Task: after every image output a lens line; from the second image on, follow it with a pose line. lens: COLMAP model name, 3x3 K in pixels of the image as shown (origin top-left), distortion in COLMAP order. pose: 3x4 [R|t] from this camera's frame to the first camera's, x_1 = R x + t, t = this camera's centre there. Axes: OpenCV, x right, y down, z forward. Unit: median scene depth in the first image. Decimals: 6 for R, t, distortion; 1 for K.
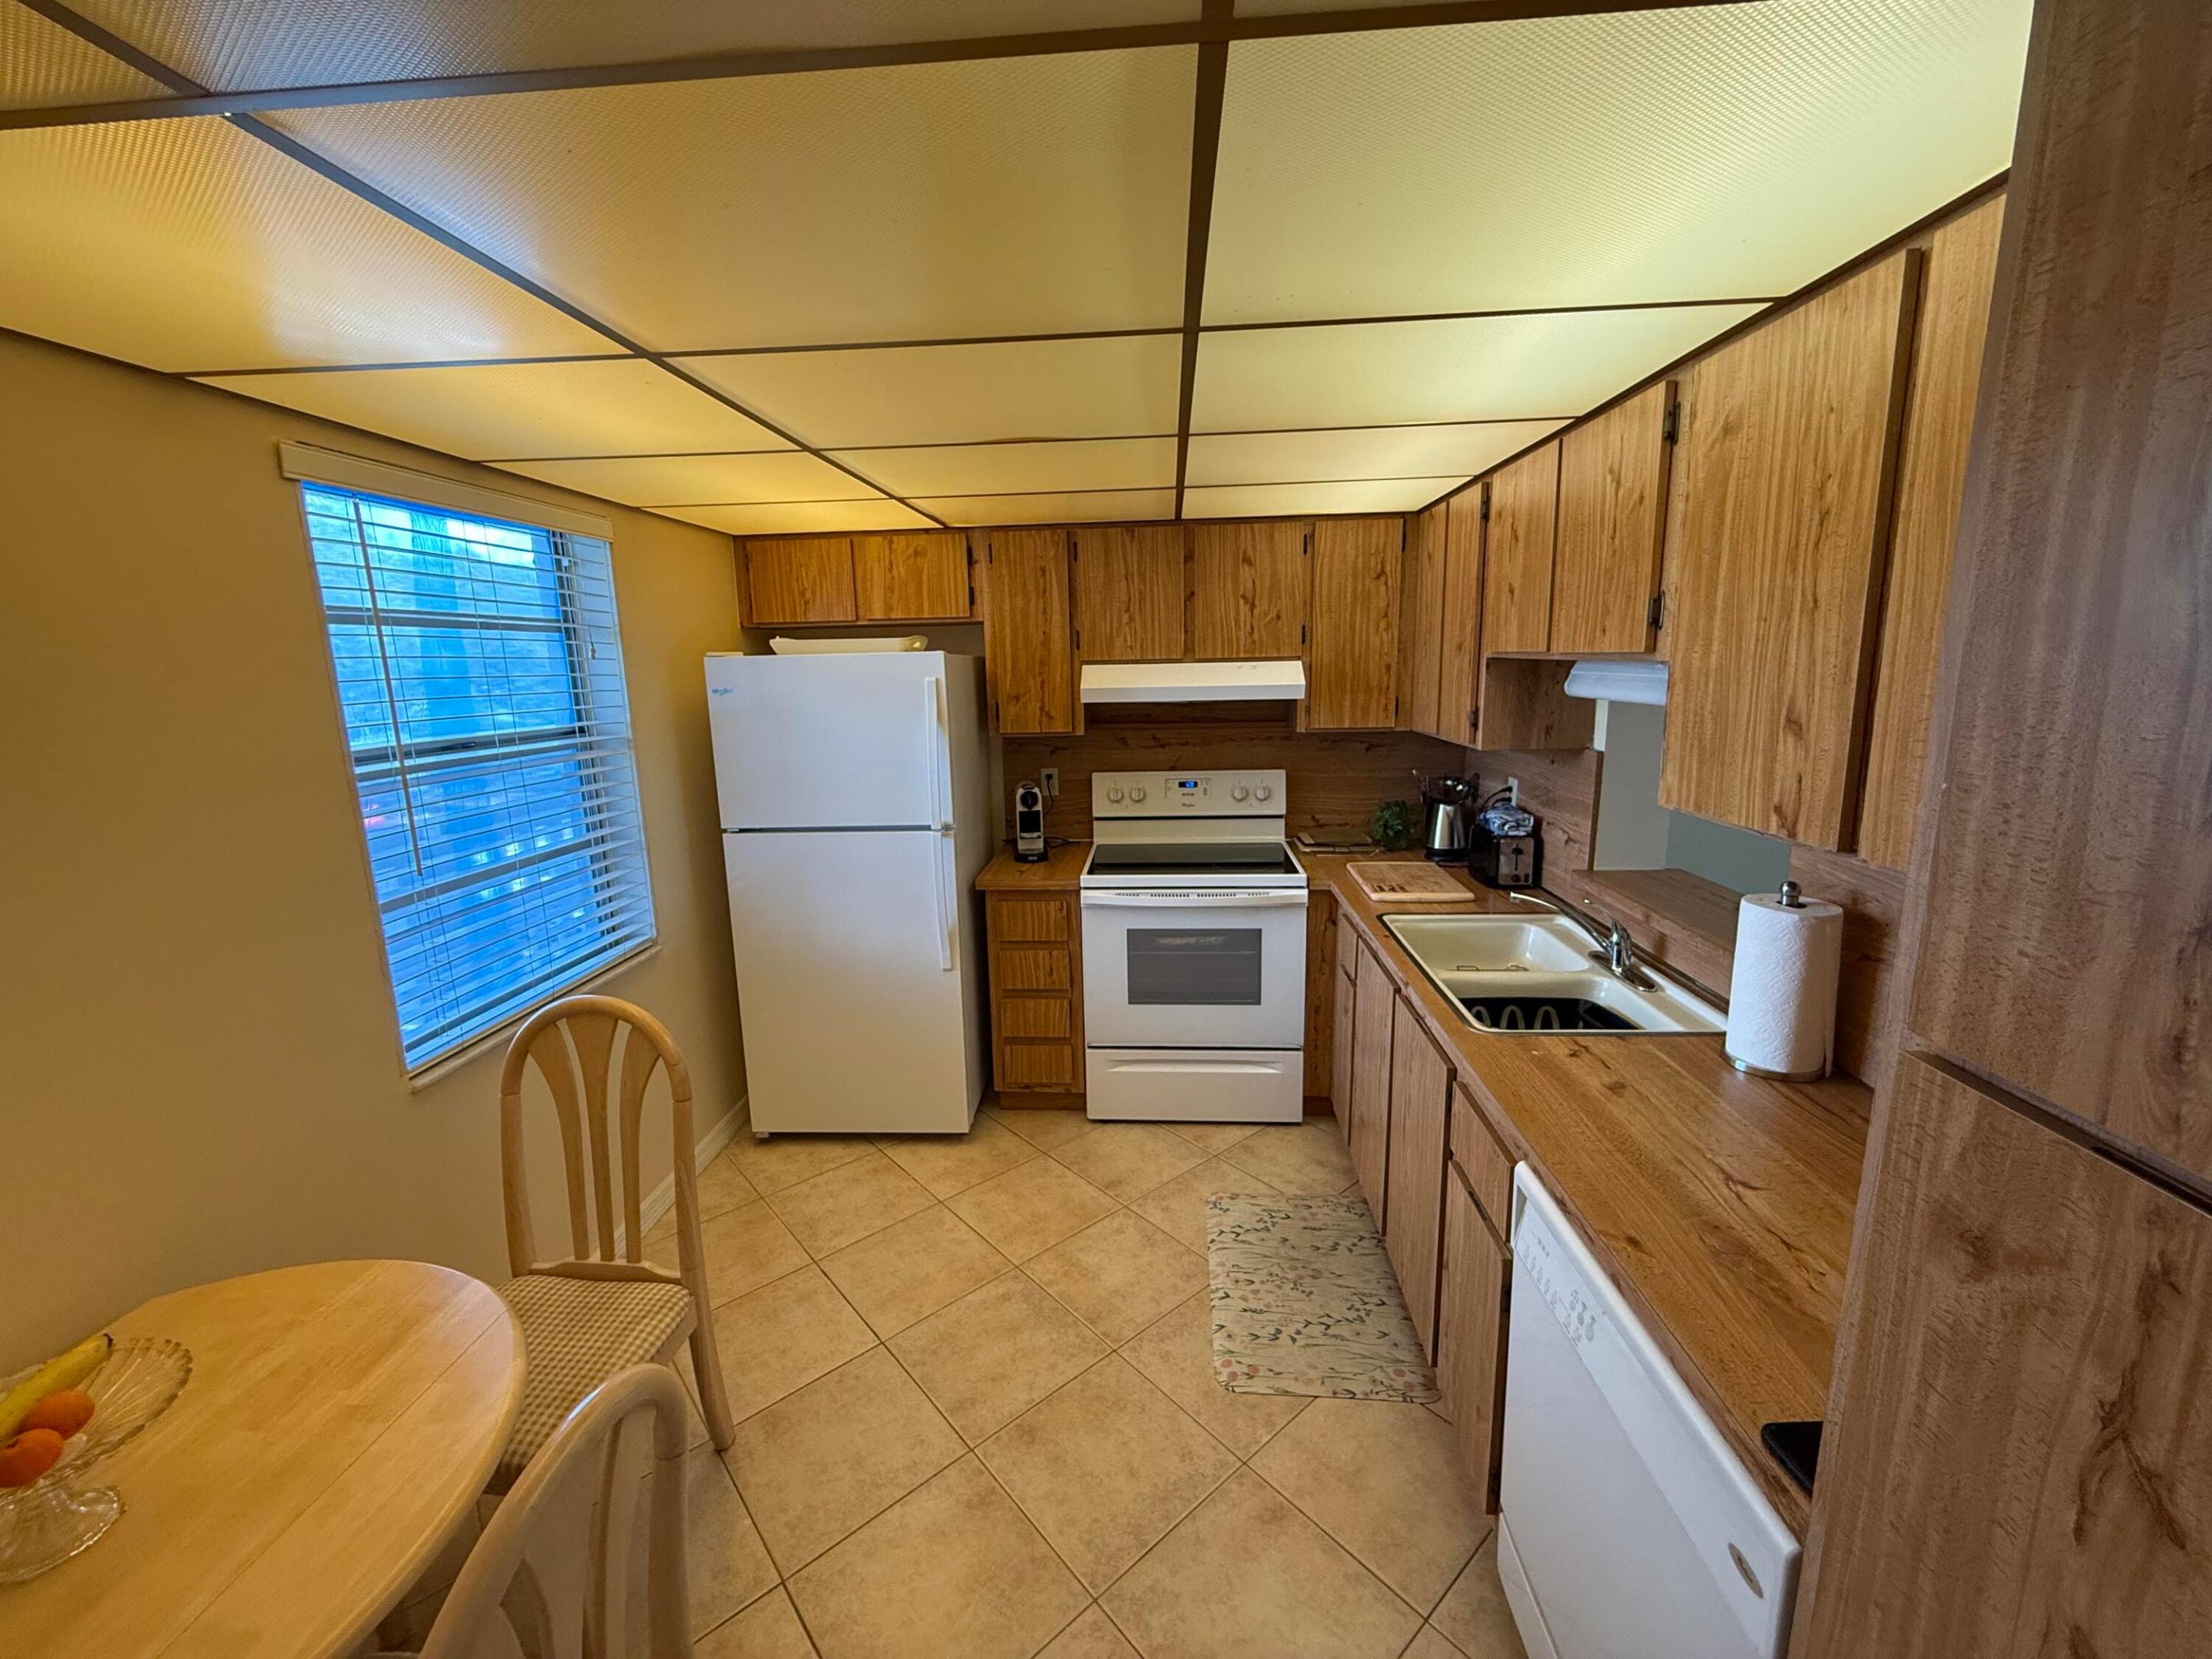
lens RADIAL K [[880.6, 0, 1103.4], [0, 880.6, 828.9], [0, 0, 1]] dist [-0.000706, 0.000015]
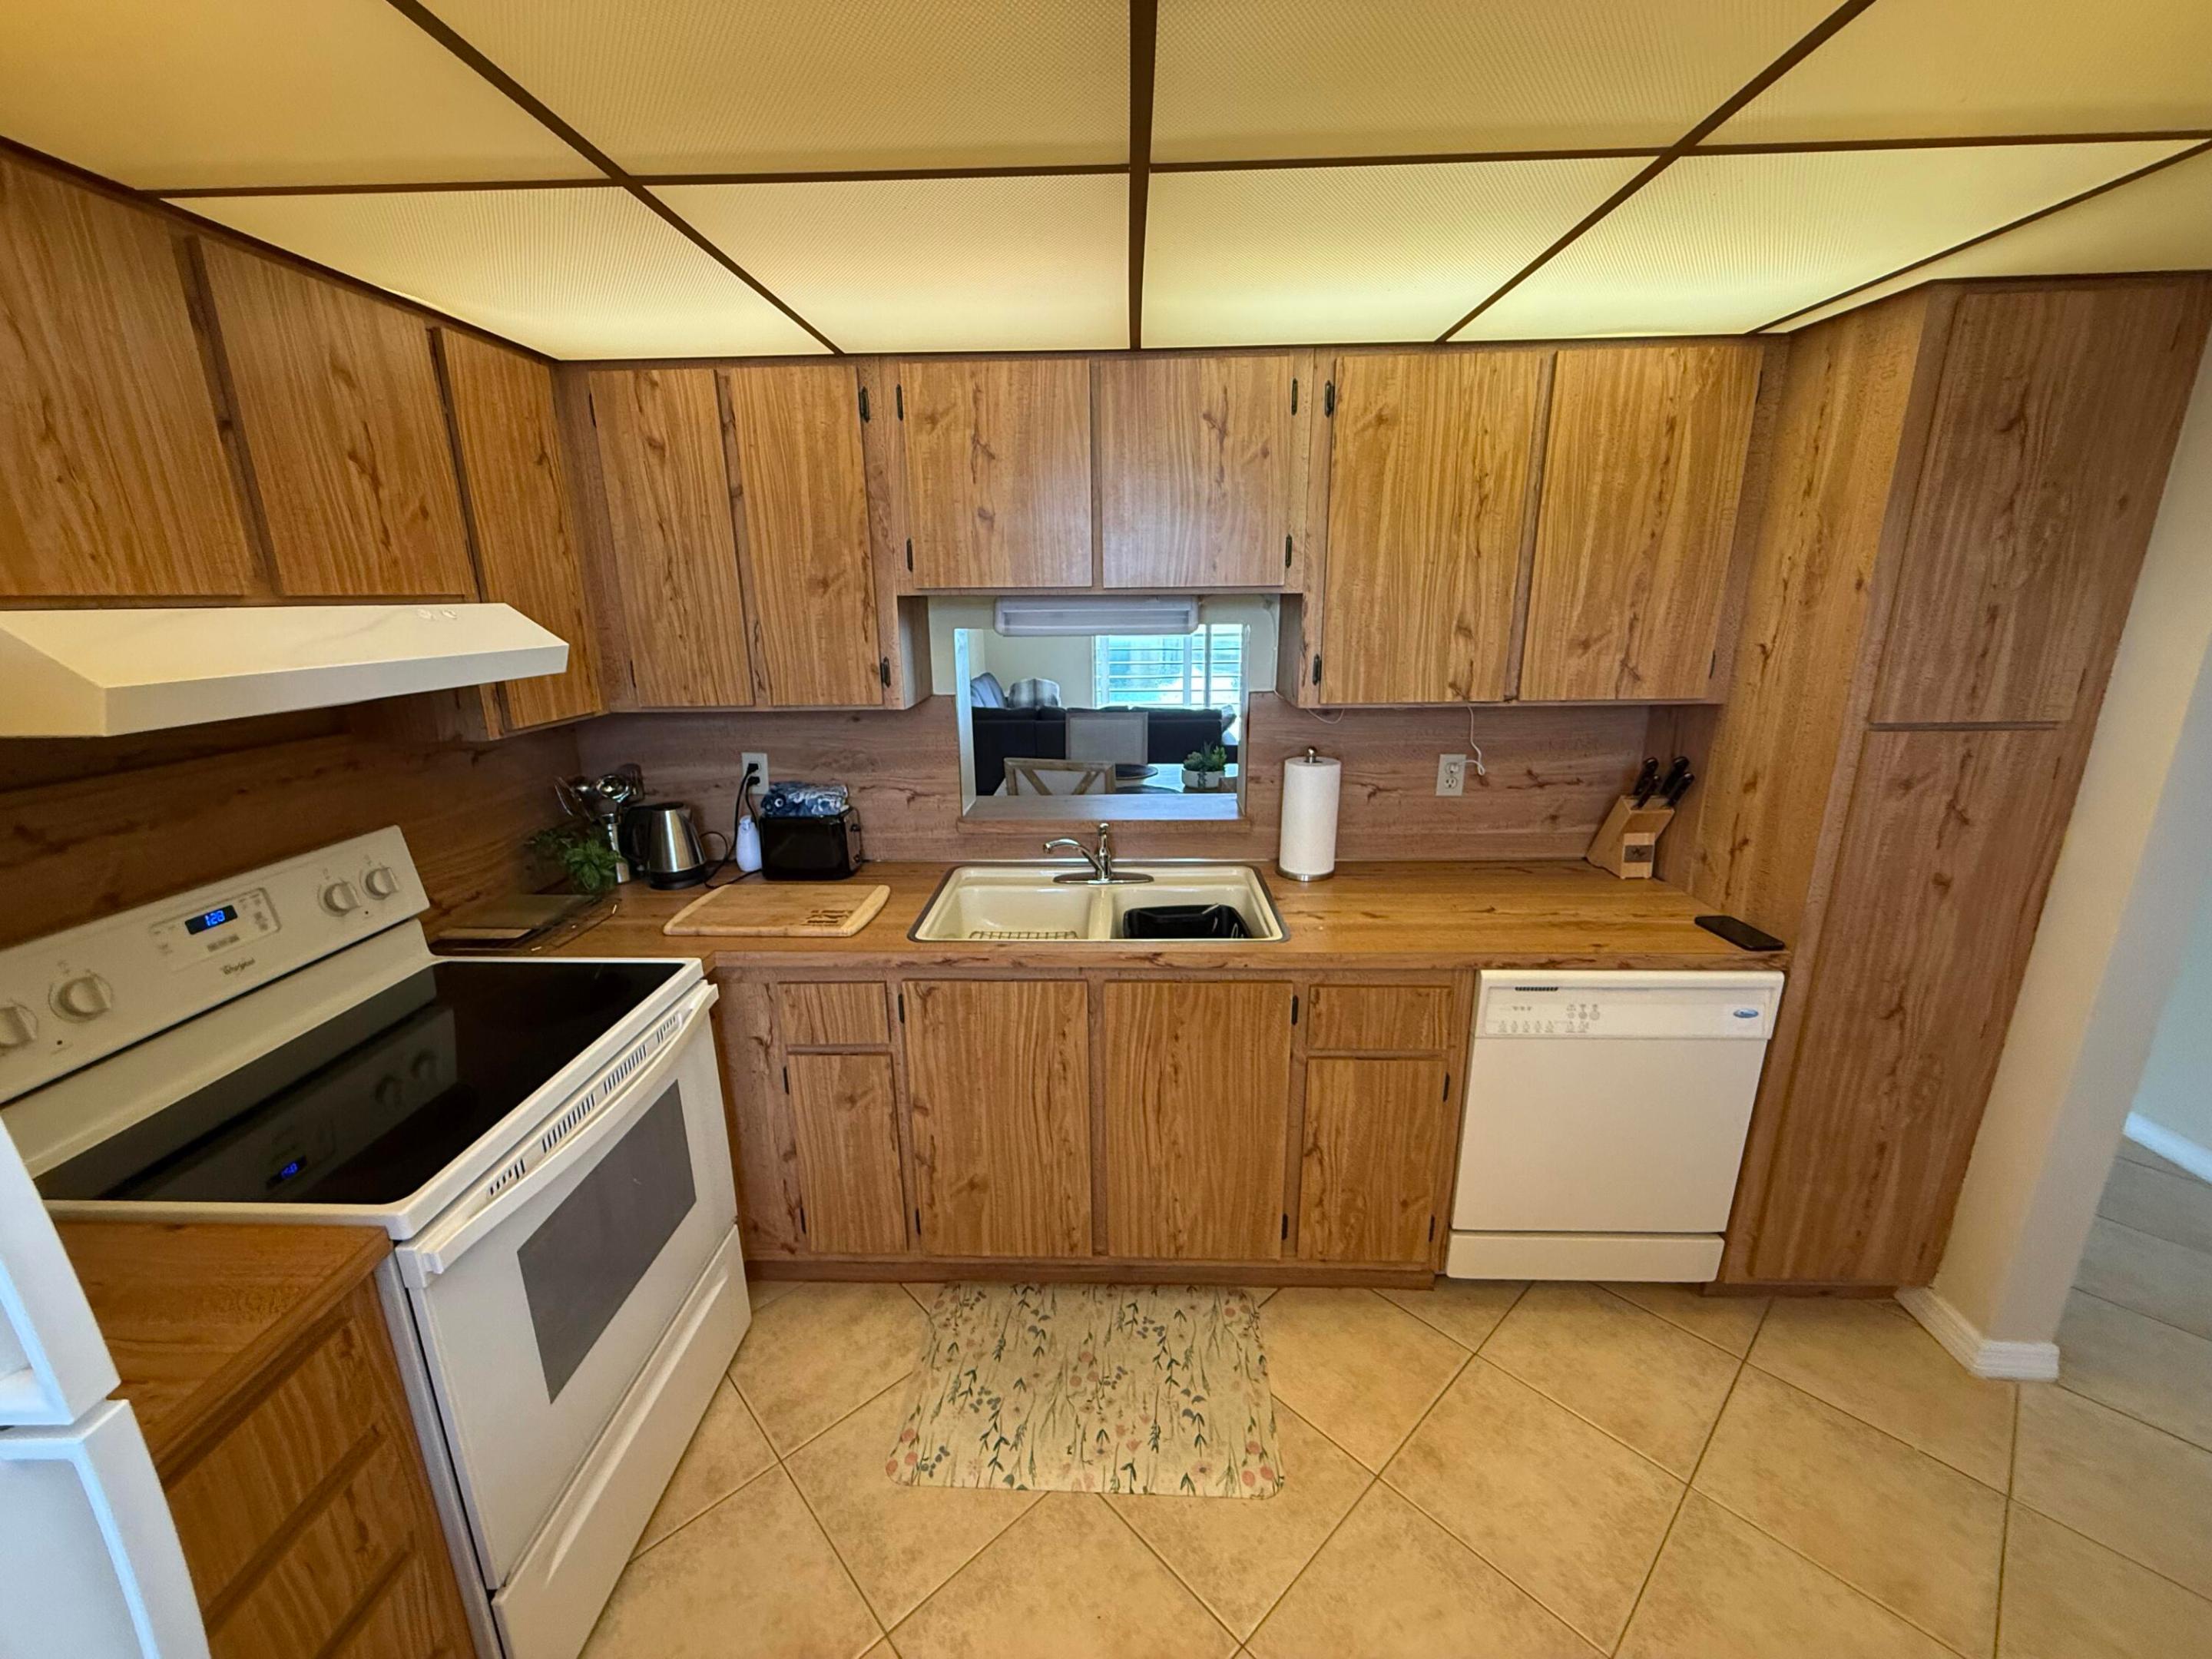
lens RADIAL K [[876.5, 0, 1099.1], [0, 876.5, 829.0], [0, 0, 1]] dist [-0.001720, -0.000026]
pose [[-0.033466, -0.238139, 0.970654, -0.608877], [0.203940, 0.949137, 0.239891, -0.214931], [-0.978411, 0.205983, 0.016802, 1.245086]]
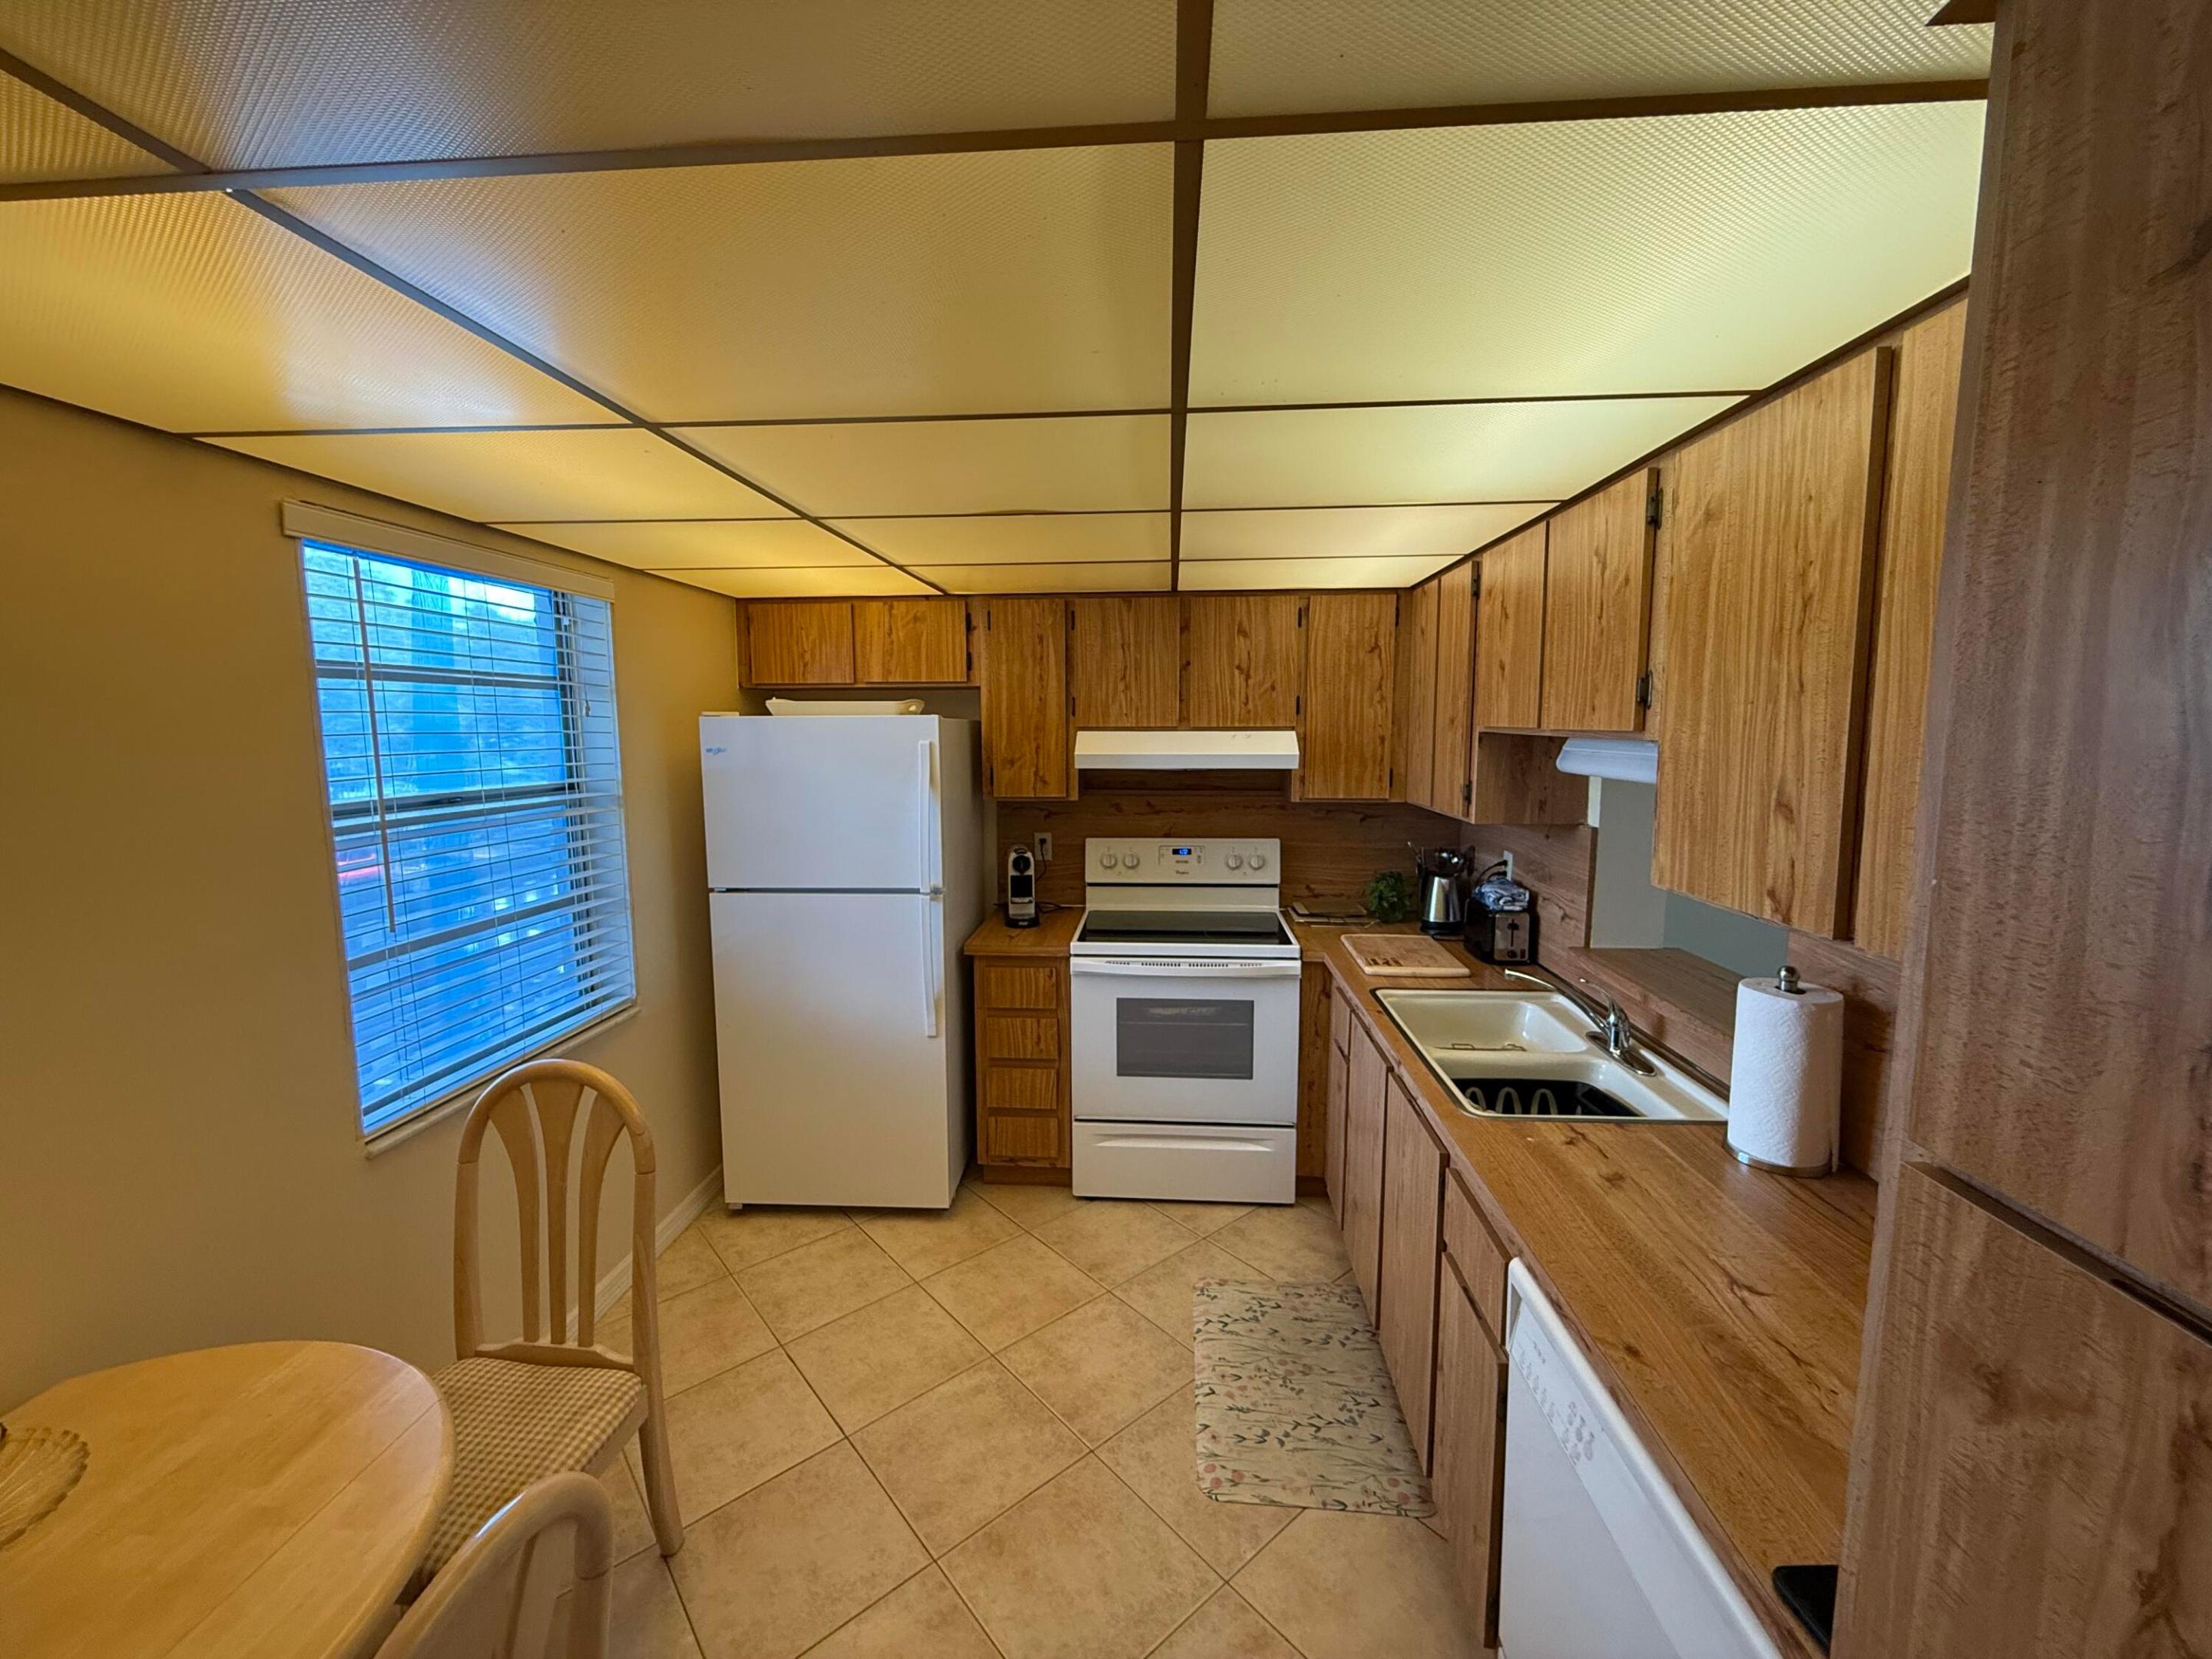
lens RADIAL K [[880.6, 0, 1103.4], [0, 880.6, 828.9], [0, 0, 1]] dist [-0.000706, 0.000015]
pose [[0.999816, 0.019136, -0.001480, 0.017477], [-0.019193, 0.997266, -0.071358, -0.007384], [0.000110, 0.071373, 0.997450, 0.013478]]
